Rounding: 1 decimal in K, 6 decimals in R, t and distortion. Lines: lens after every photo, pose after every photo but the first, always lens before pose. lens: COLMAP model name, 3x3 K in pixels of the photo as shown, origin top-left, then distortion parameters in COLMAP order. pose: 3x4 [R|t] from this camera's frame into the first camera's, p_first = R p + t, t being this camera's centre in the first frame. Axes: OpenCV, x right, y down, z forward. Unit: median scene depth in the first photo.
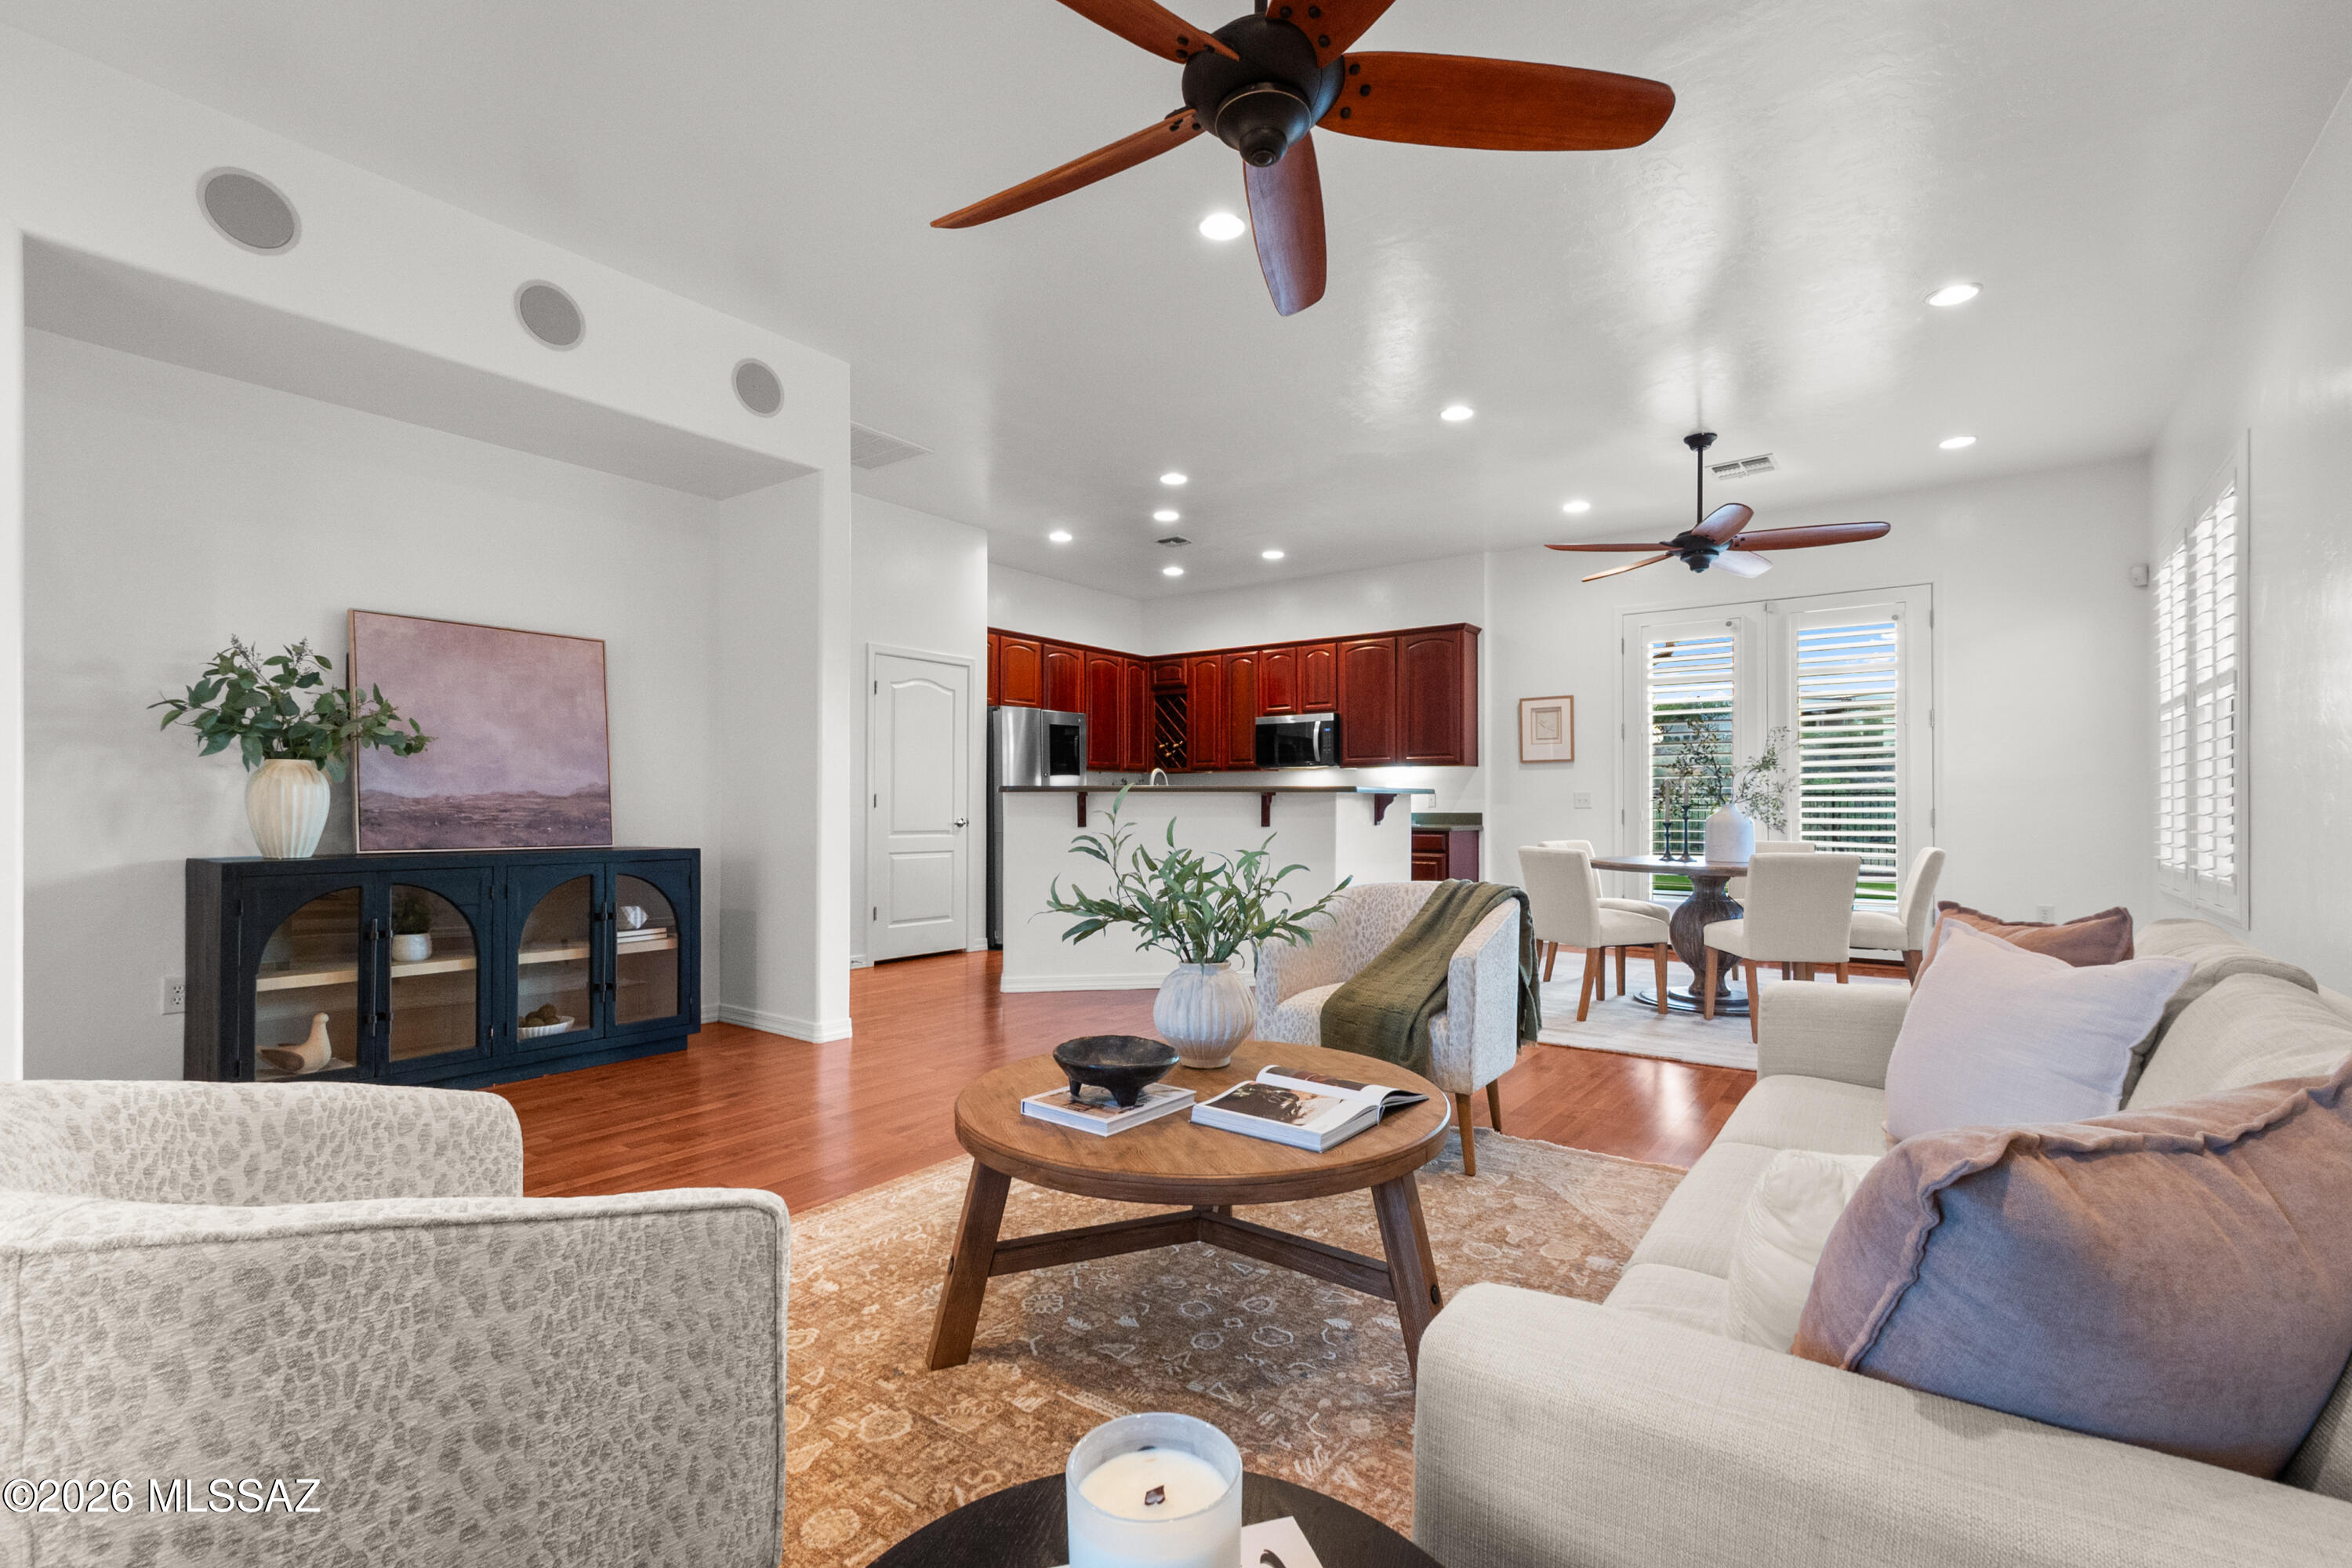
lens RADIAL K [[1063.8, 0, 1173.6], [0, 1063.8, 802.4], [0, 0, 1]] dist [0.008955, -0.006260]
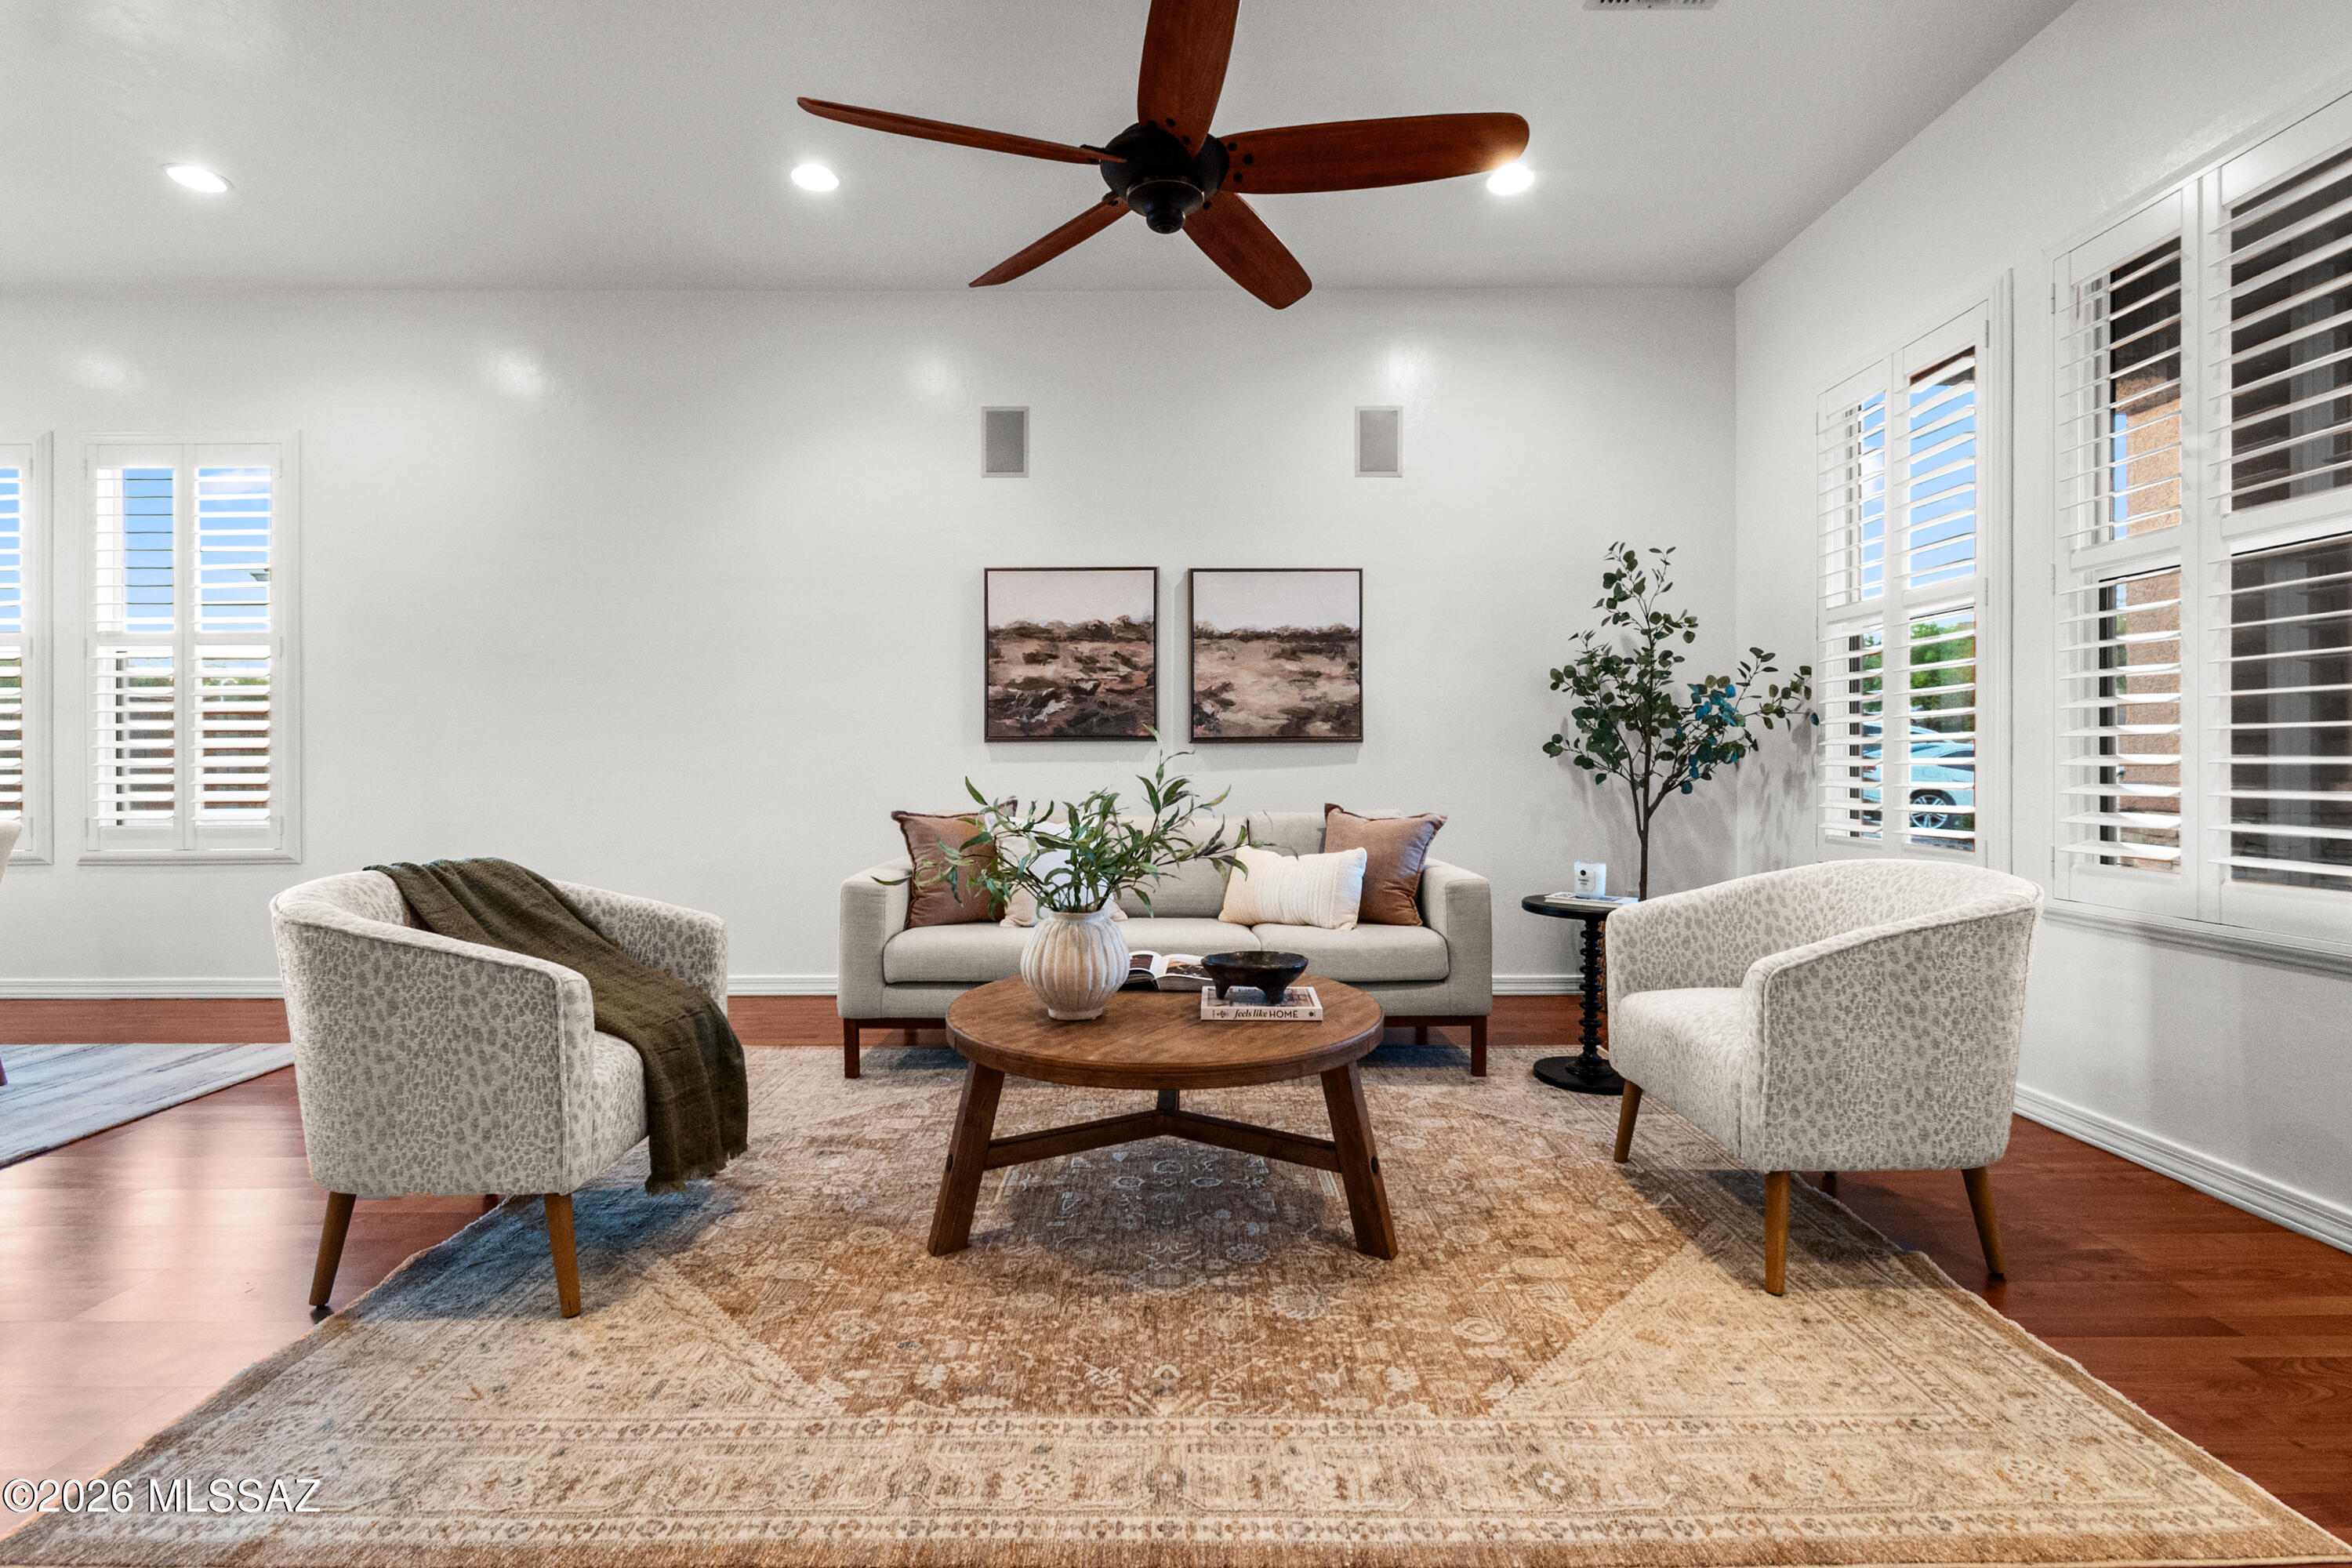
lens RADIAL K [[1055.2, 0, 1182.5], [0, 1055.2, 762.2], [0, 0, 1]] dist [0.002501, -0.000007]
pose [[-0.600738, 0.001381, 0.799445, -0.252332], [-0.000878, 0.999997, -0.002388, 0.005920], [-0.799445, -0.002136, -0.600735, 0.476681]]
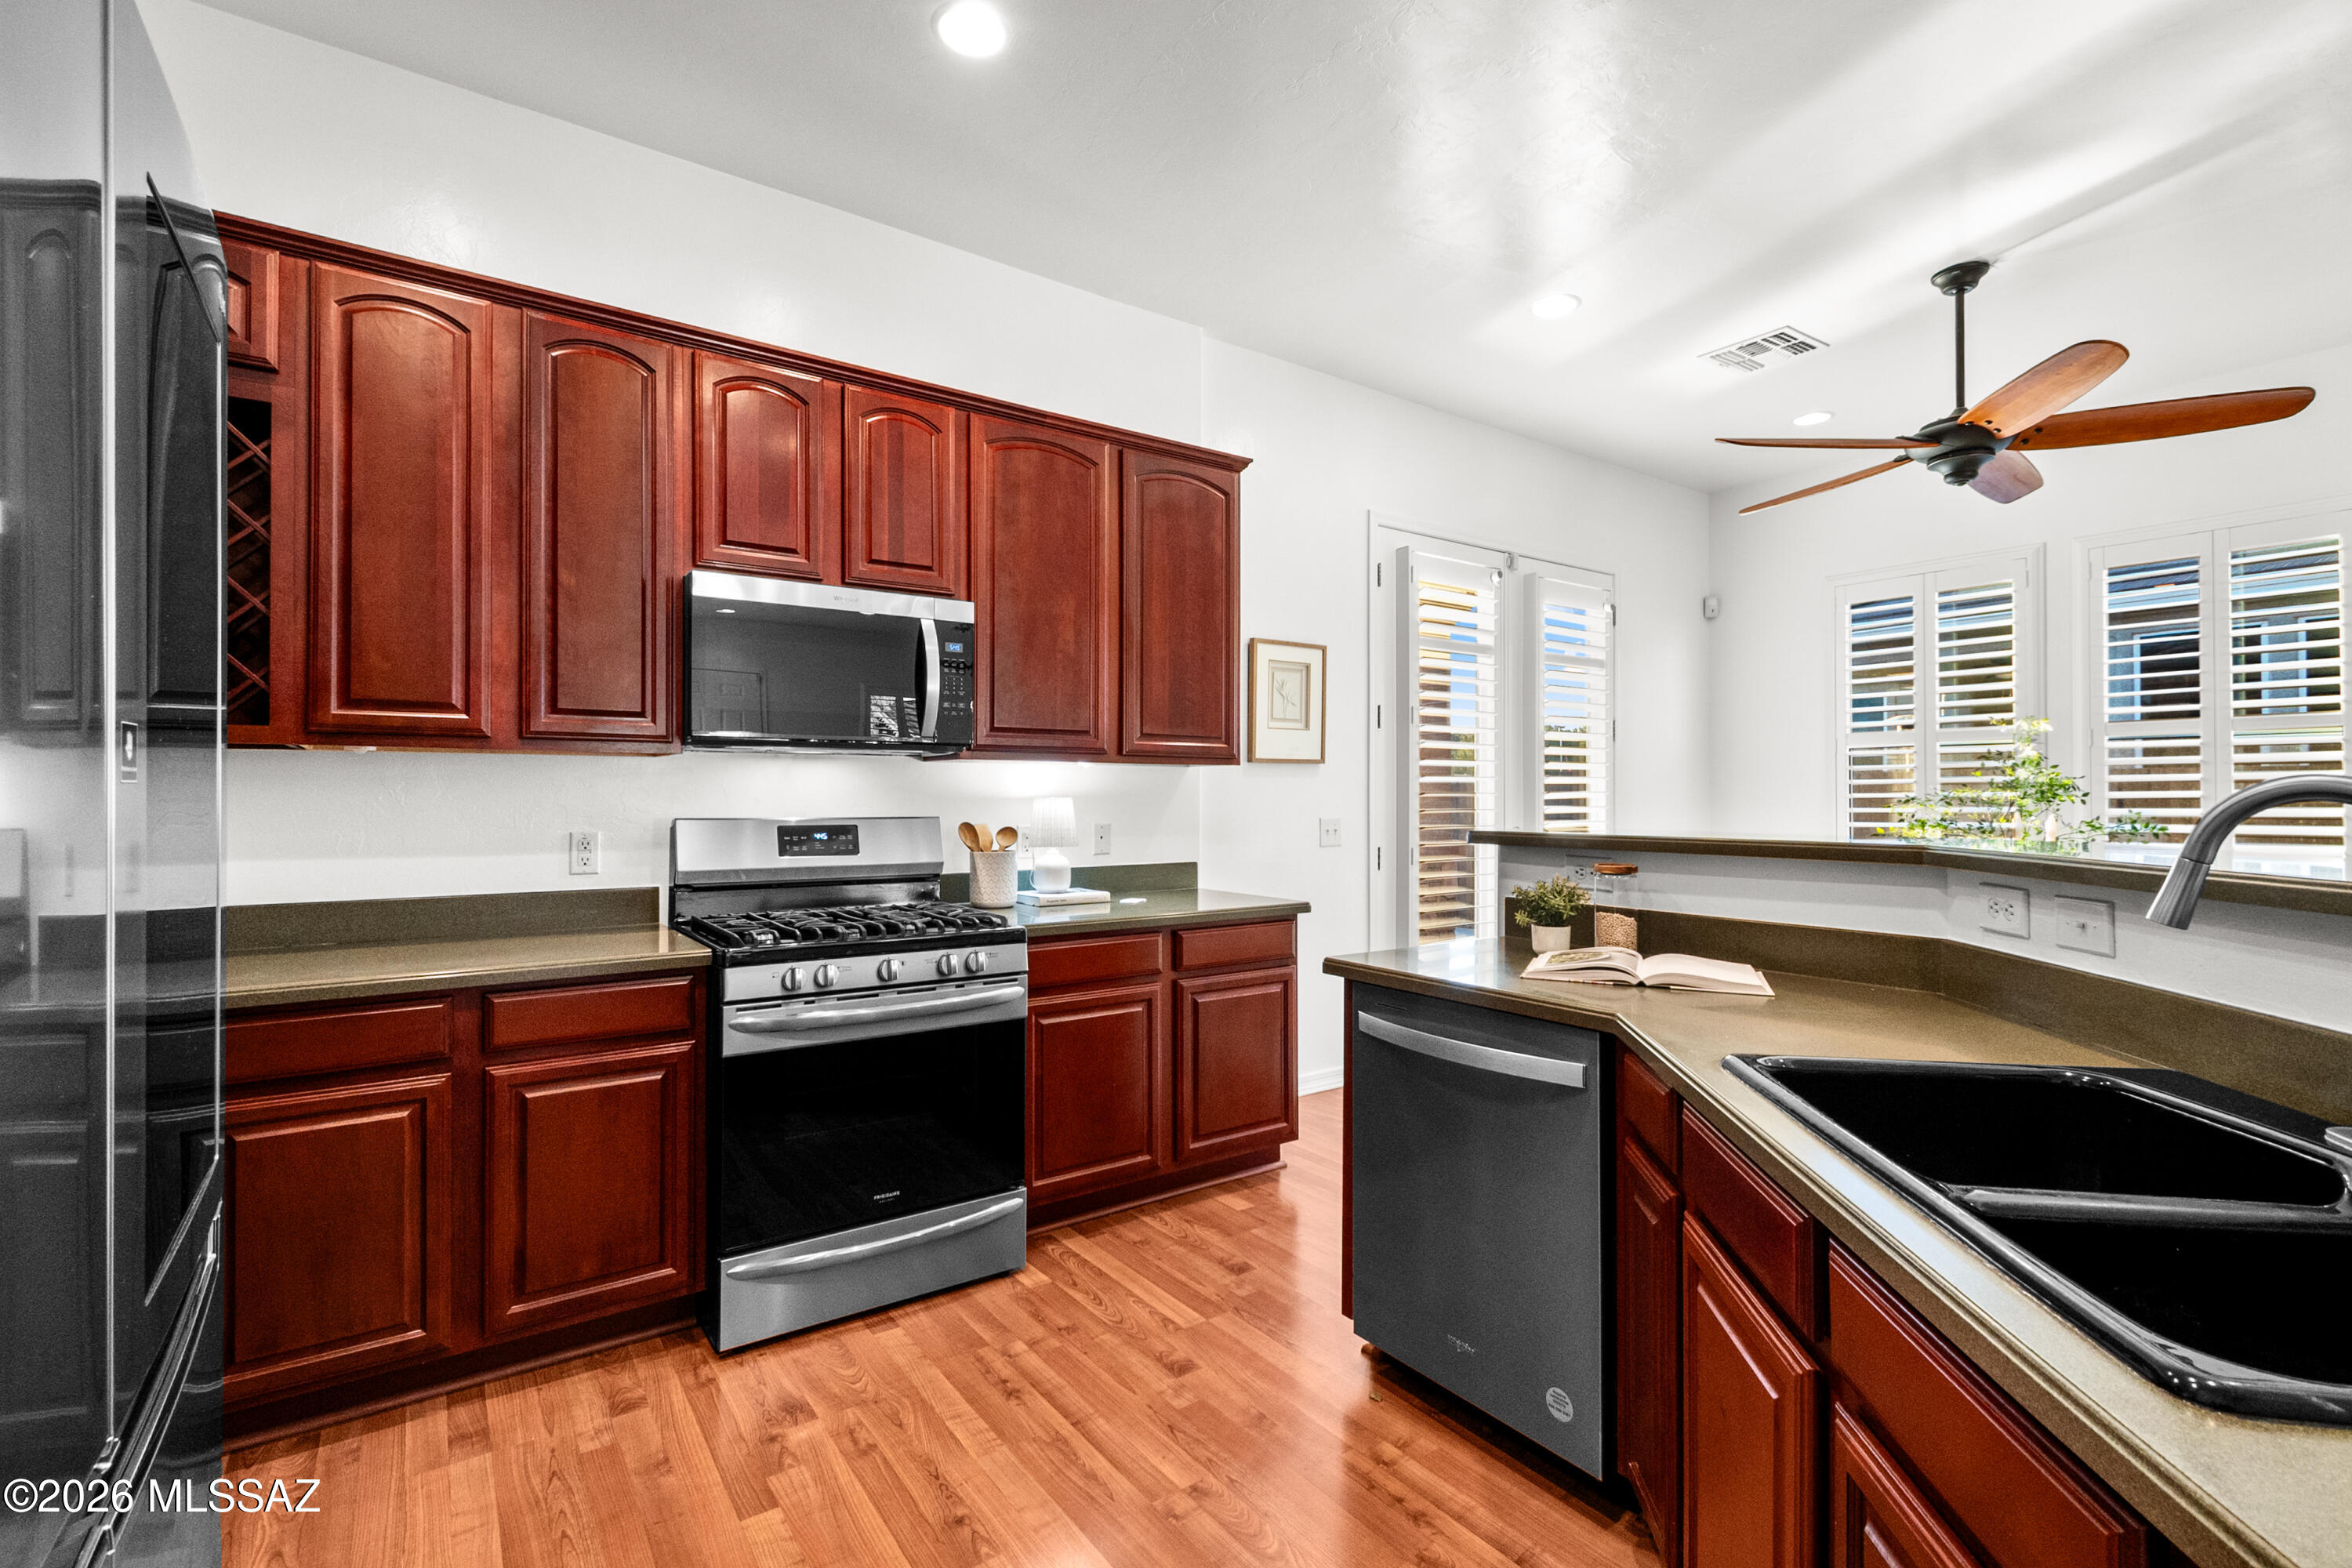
lens RADIAL K [[1063.8, 0, 1173.6], [0, 1063.8, 802.4], [0, 0, 1]] dist [0.008955, -0.006260]
pose [[0.309719, -0.006990, 0.950802, -0.186720], [-0.004238, 0.999953, 0.008731, -0.023770], [-0.950819, -0.006733, 0.309675, 0.932609]]
